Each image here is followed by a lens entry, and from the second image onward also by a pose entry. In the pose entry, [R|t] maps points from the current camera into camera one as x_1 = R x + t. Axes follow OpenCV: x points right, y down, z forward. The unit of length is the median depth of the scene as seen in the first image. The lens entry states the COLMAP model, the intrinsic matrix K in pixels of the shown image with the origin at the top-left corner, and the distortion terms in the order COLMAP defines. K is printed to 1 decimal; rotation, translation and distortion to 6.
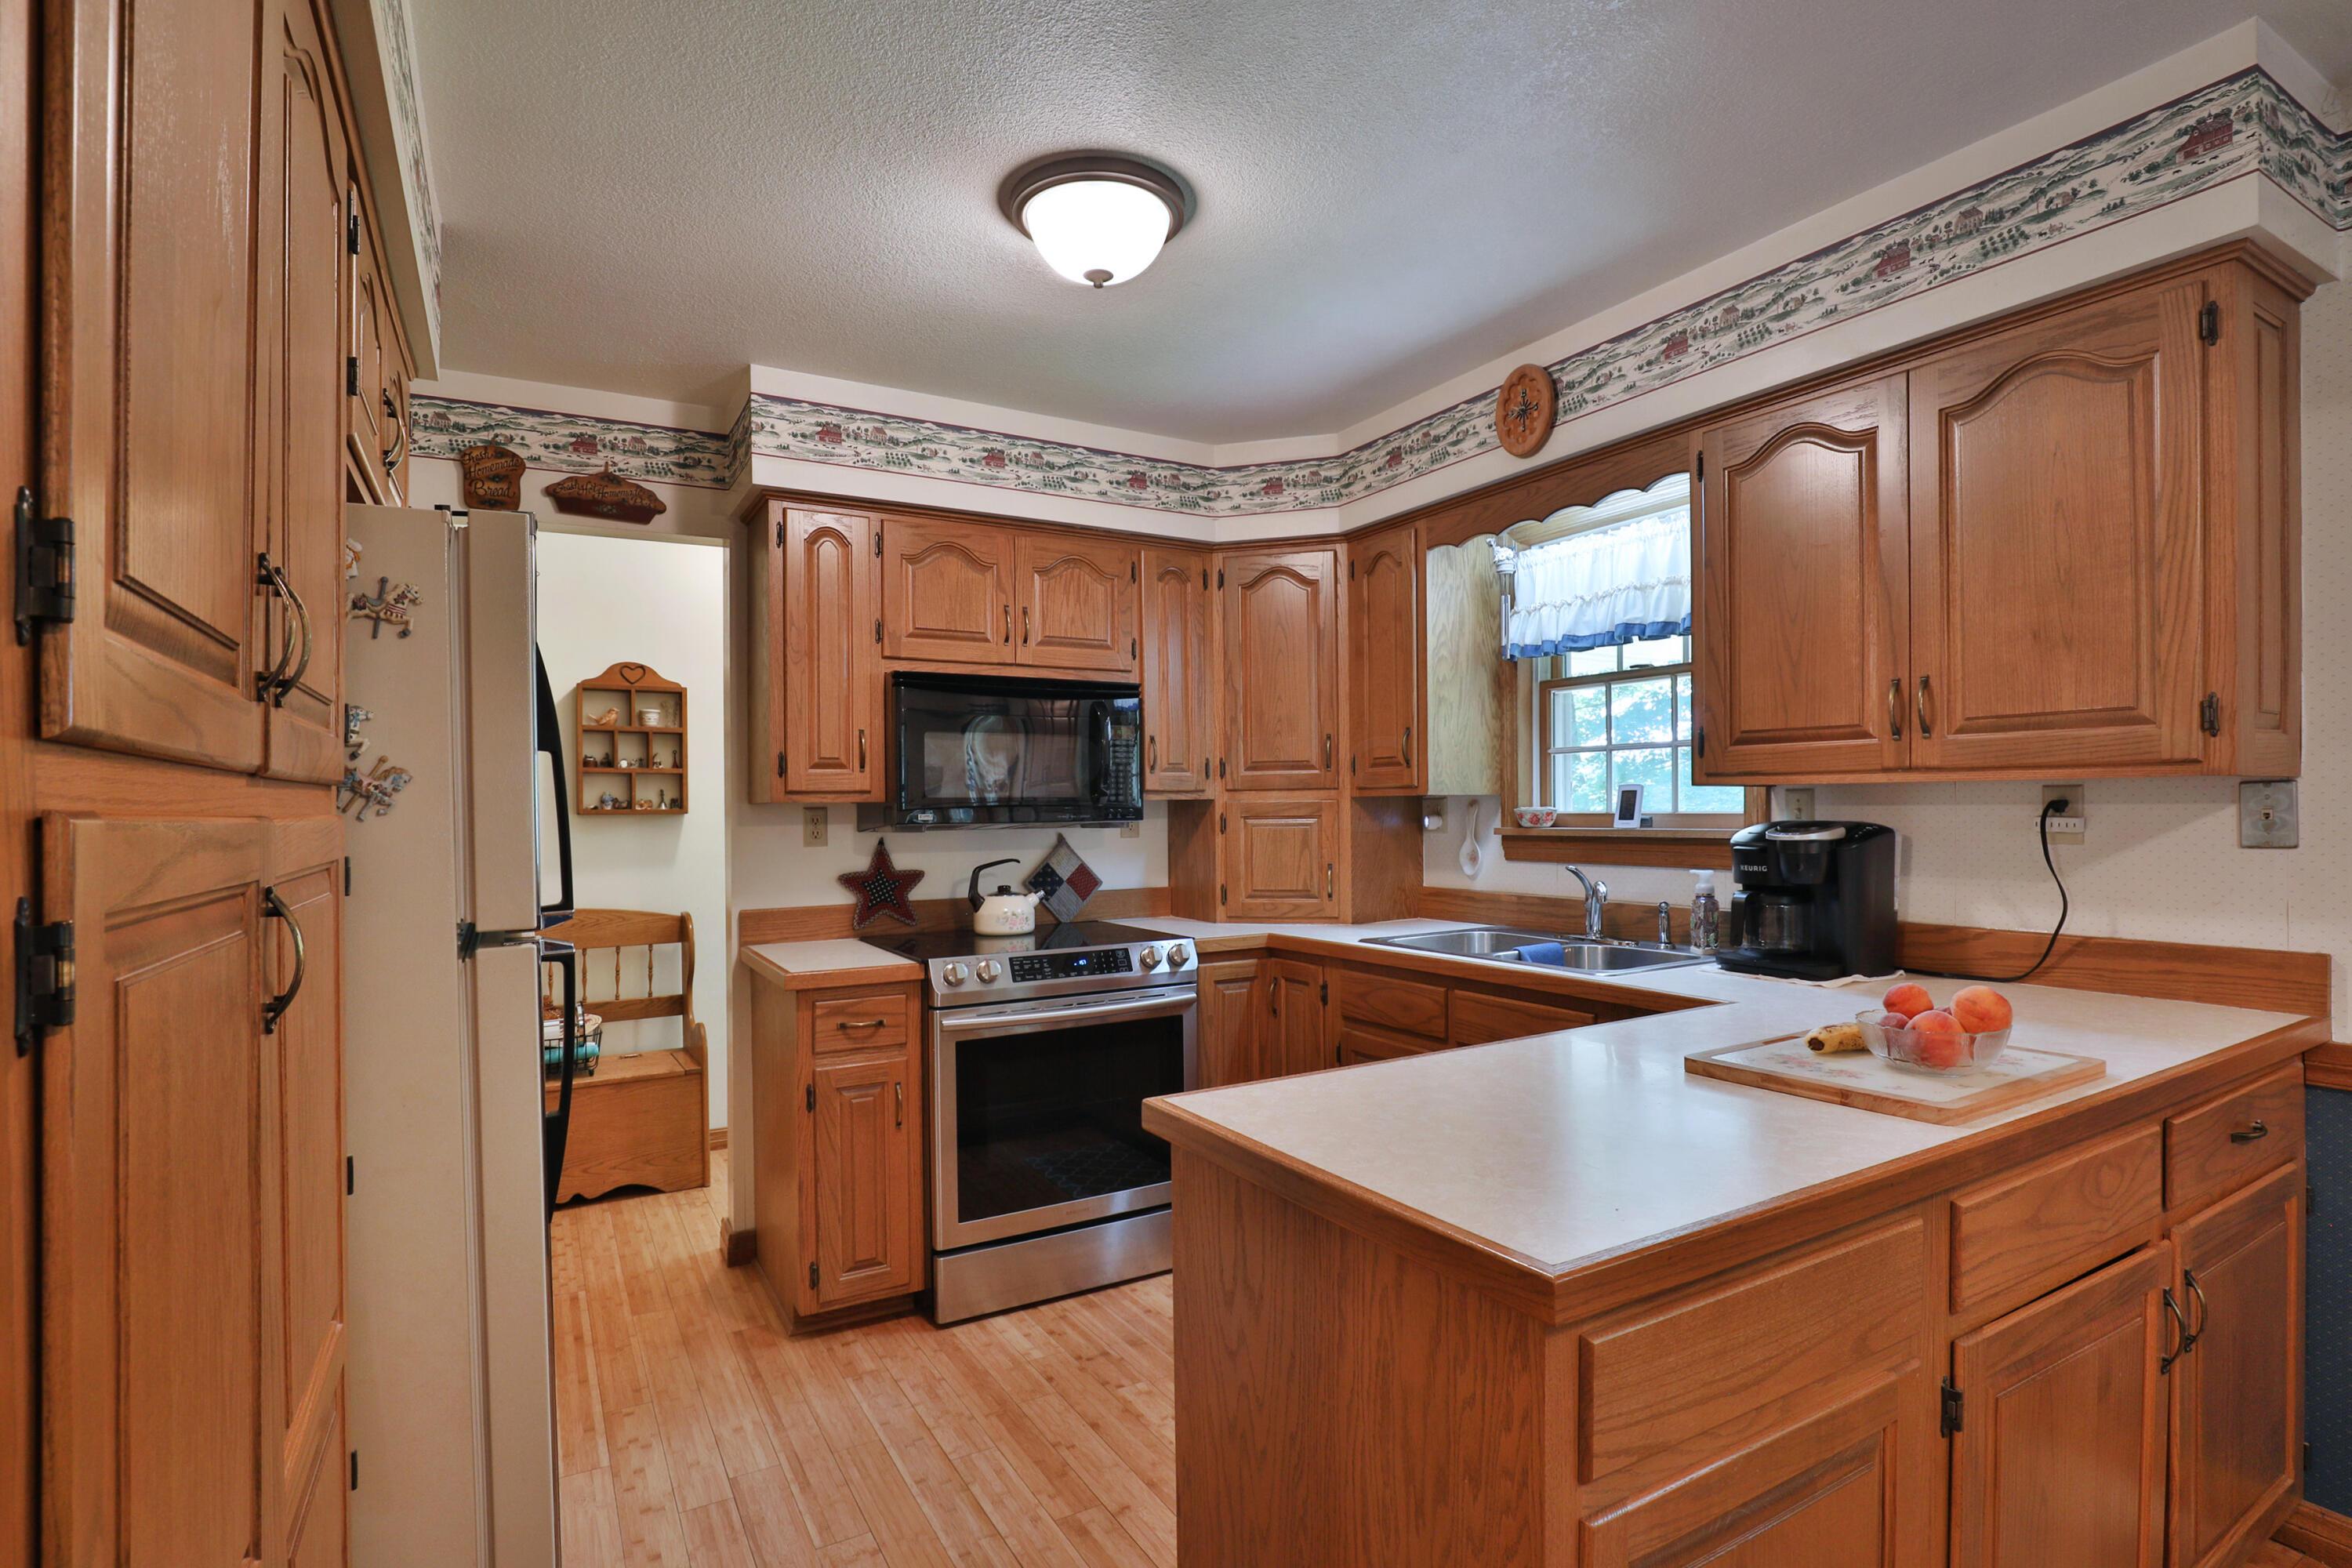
lens RADIAL K [[1138.7, 0, 1185.3], [0, 1138.7, 806.0], [0, 0, 1]] dist [-0.017926, 0.000079]
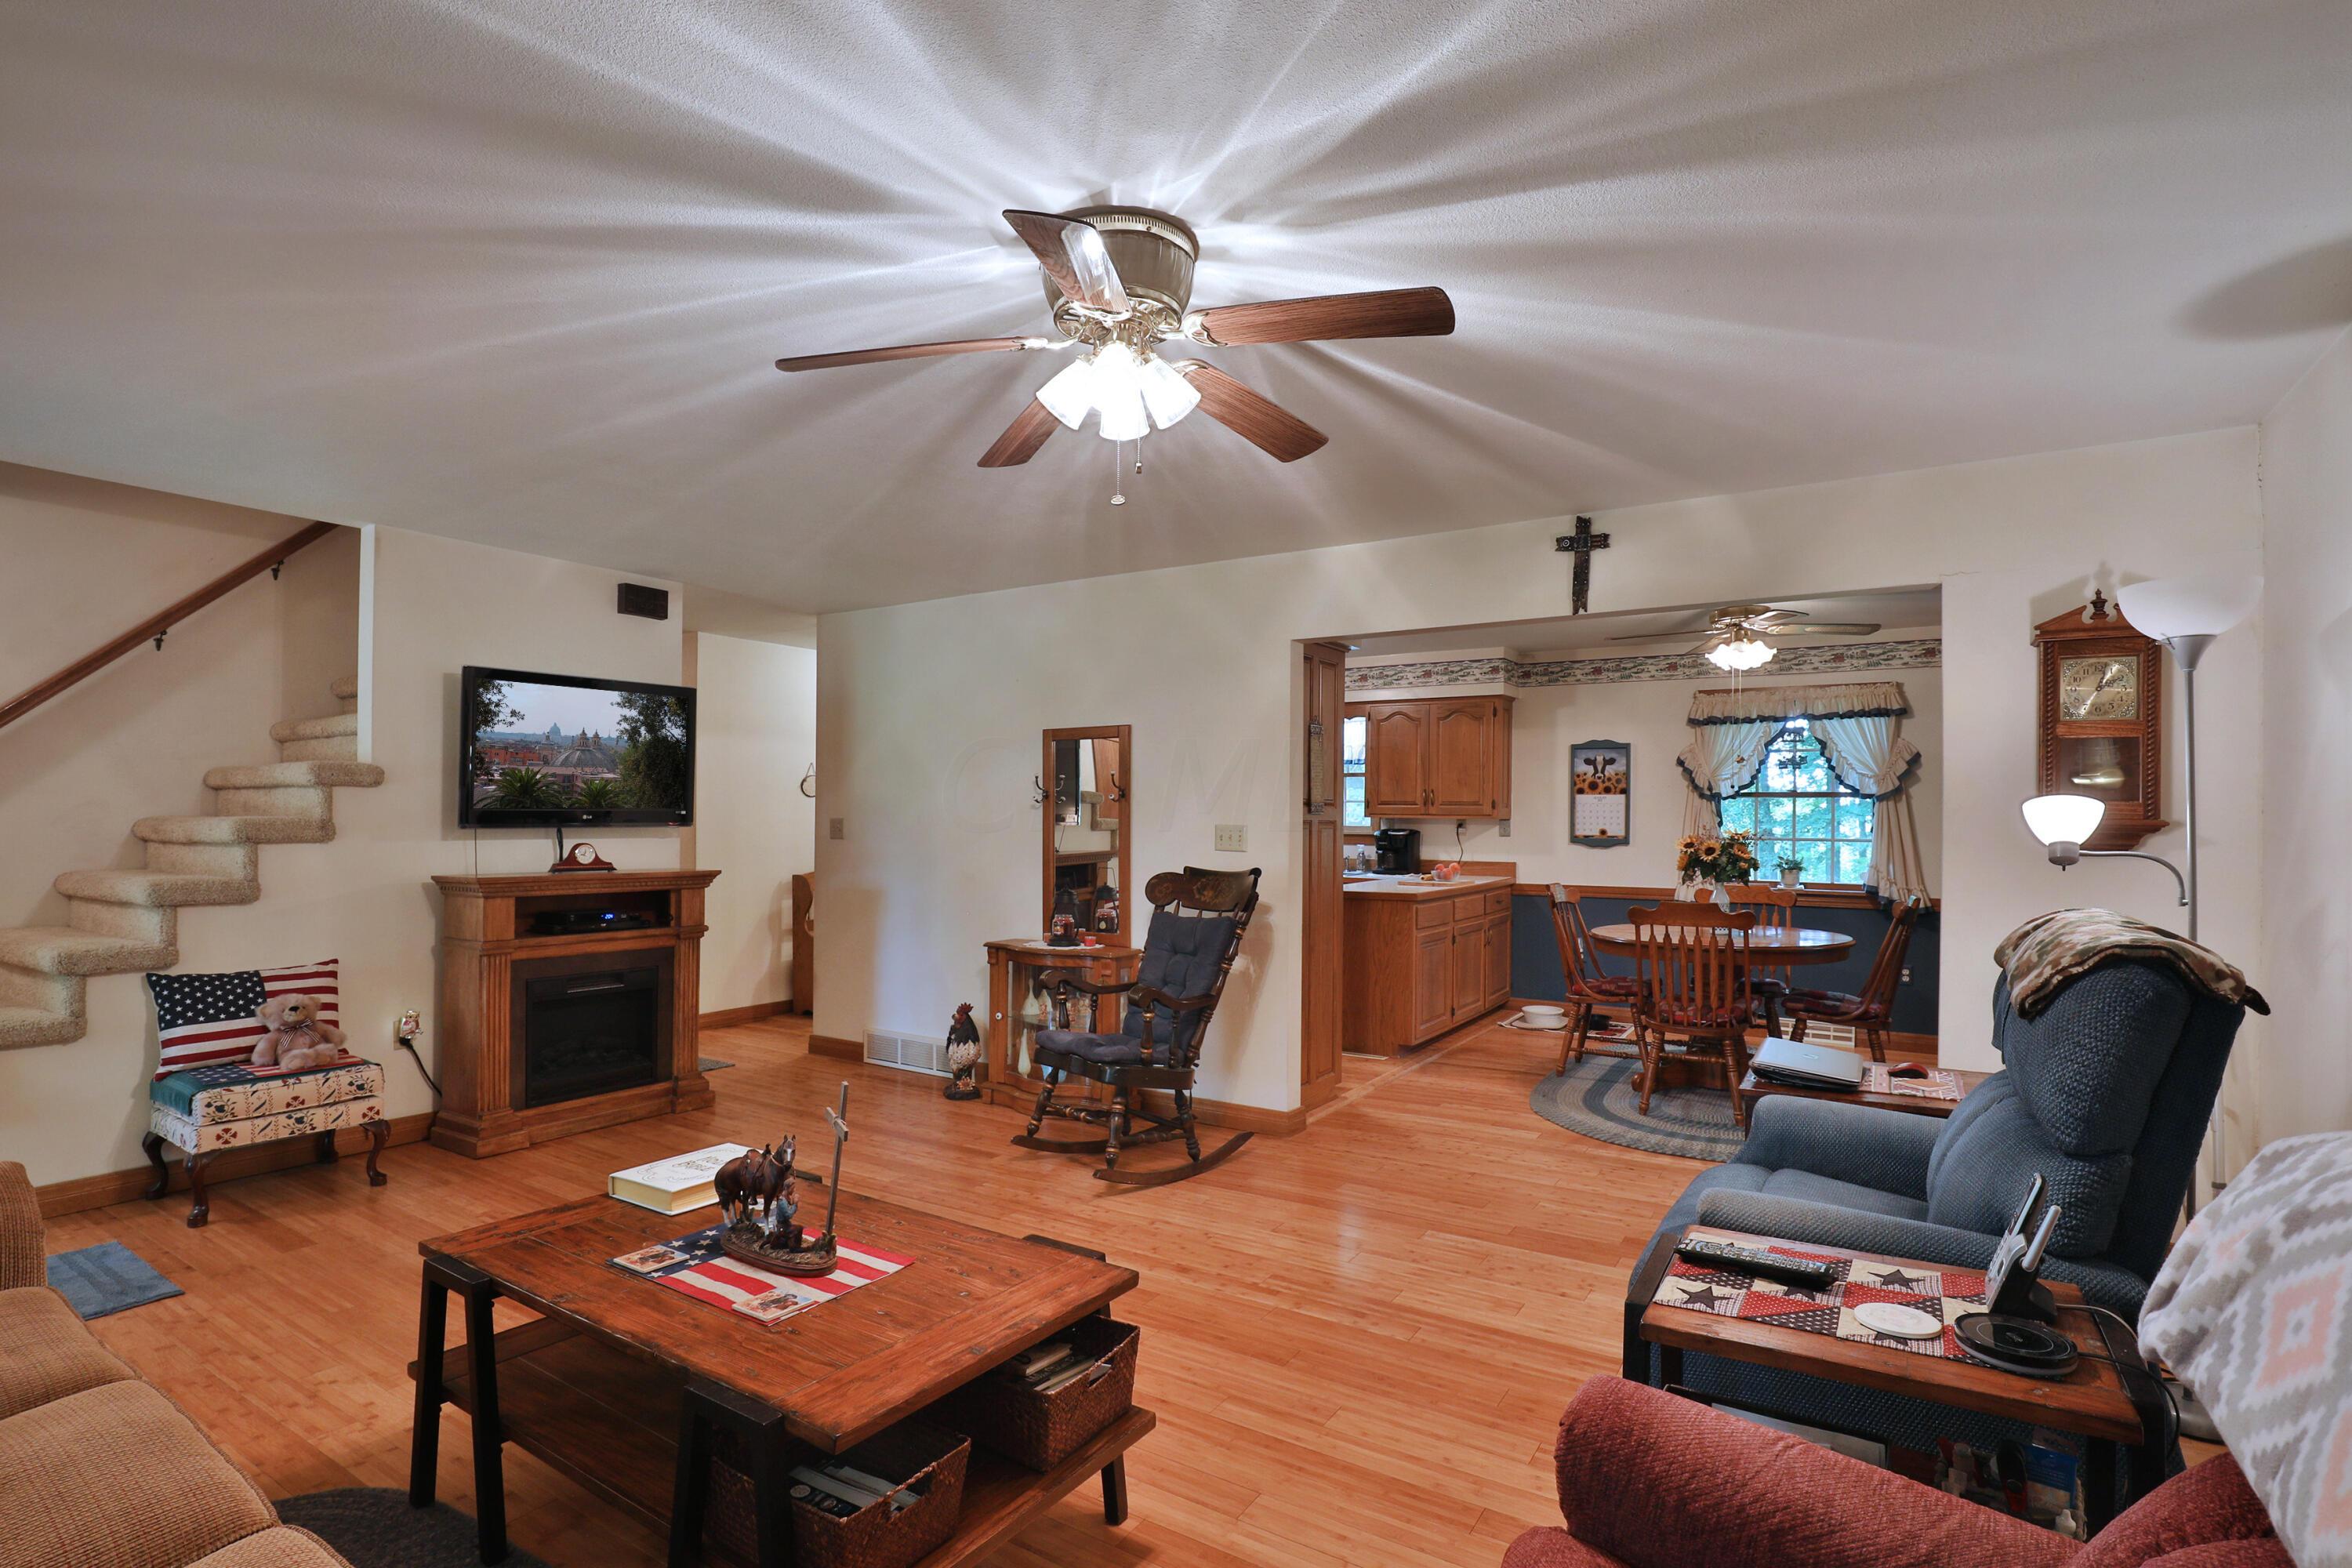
lens RADIAL K [[1138.7, 0, 1182.8], [0, 1138.7, 792.4], [0, 0, 1]] dist [-0.017926, 0.000079]
pose [[0.896650, 0.024419, 0.442066, -1.719833], [-0.016980, 0.999640, -0.020778, -0.015318], [-0.442414, 0.011124, 0.896742, -1.969836]]
